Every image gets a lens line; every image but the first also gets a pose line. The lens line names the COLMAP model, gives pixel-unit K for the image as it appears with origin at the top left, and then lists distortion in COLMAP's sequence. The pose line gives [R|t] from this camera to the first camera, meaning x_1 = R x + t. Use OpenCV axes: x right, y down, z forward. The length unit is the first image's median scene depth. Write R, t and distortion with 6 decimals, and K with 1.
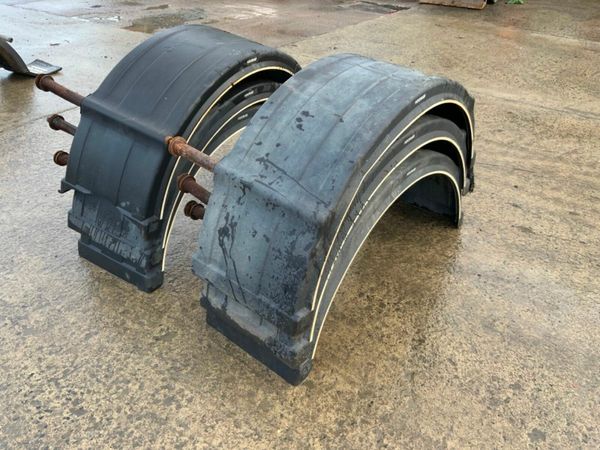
lens RADIAL K [[494.7, 0, 300.0], [0, 494.7, 225.0], [0, 0, 1]] dist [0.099007, -0.202729]
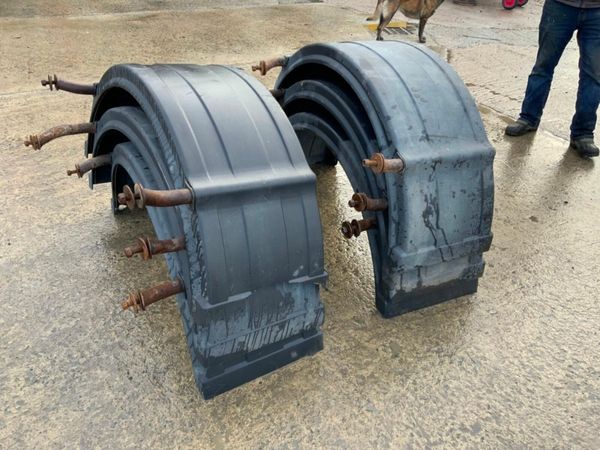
lens RADIAL K [[494.7, 0, 300.0], [0, 494.7, 225.0], [0, 0, 1]] dist [0.099007, -0.202729]
pose [[0.431196, -0.500587, 0.750654, -1.065038], [0.470281, 0.834716, 0.286503, -0.392572], [-0.770004, 0.229479, 0.595343, 0.541113]]
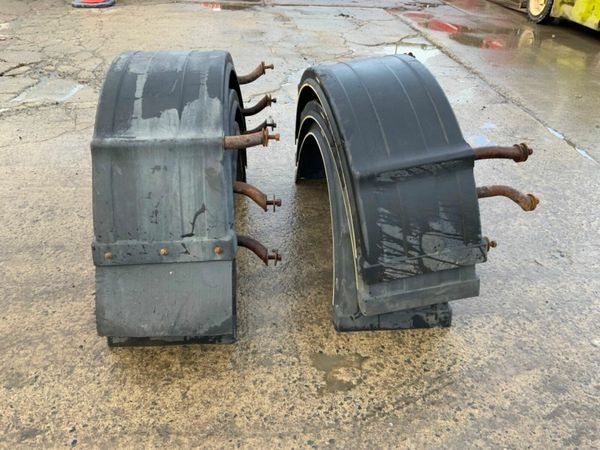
lens RADIAL K [[494.7, 0, 300.0], [0, 494.7, 225.0], [0, 0, 1]] dist [0.099007, -0.202729]
pose [[-0.734974, 0.322406, -0.596546, 0.744026], [-0.419446, 0.475082, 0.773539, -1.146541], [0.532802, 0.818750, -0.213941, 1.738463]]
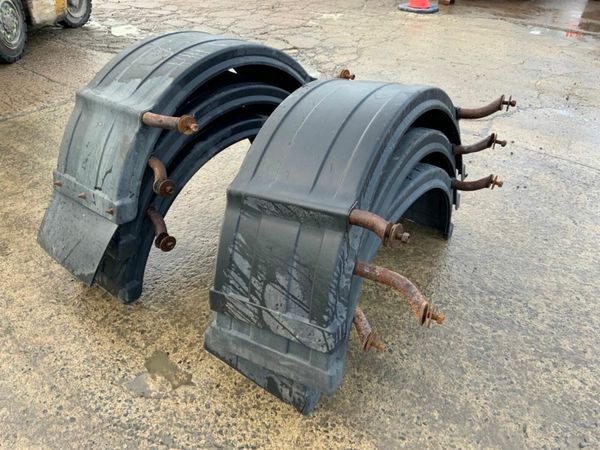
lens RADIAL K [[494.7, 0, 300.0], [0, 494.7, 225.0], [0, 0, 1]] dist [0.099007, -0.202729]
pose [[-0.998039, -0.054657, -0.030512, -0.088690], [-0.049706, 0.395707, 0.917031, -1.278193], [-0.038049, 0.916749, -0.397648, 1.919003]]
